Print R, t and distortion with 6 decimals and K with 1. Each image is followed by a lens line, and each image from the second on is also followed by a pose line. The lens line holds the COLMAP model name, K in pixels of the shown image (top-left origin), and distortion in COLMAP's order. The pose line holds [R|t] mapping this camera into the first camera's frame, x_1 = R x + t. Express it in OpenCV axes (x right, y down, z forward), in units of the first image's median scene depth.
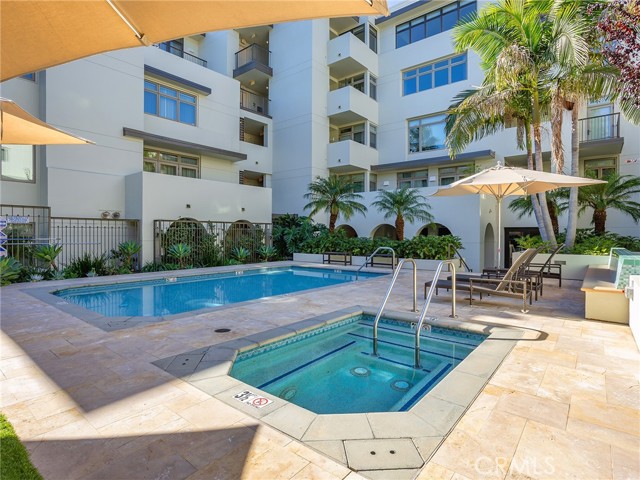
lens RADIAL K [[342.3, 0, 319.3], [0, 342.3, 238.2], [0, 0, 1]] dist [-0.014829, 0.003553]
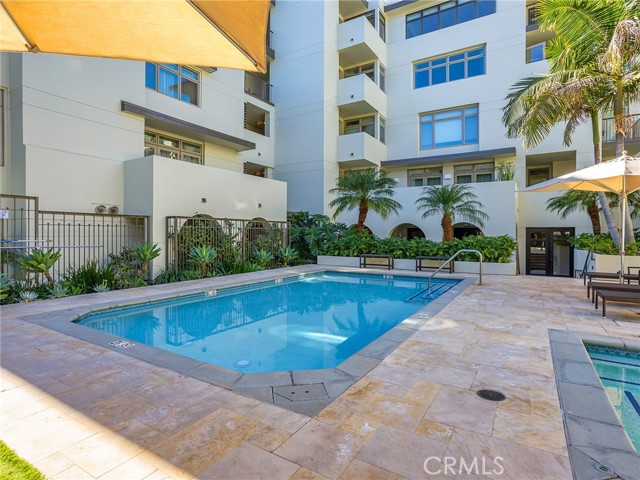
lens RADIAL K [[342.3, 0, 320.6], [0, 342.3, 236.4], [0, 0, 1]] dist [-0.014829, 0.003553]
pose [[0.991179, -0.000594, 0.132529, -0.196512], [0.001416, 0.999980, -0.006115, -0.001028], [-0.132523, 0.006249, 0.991160, 0.134966]]
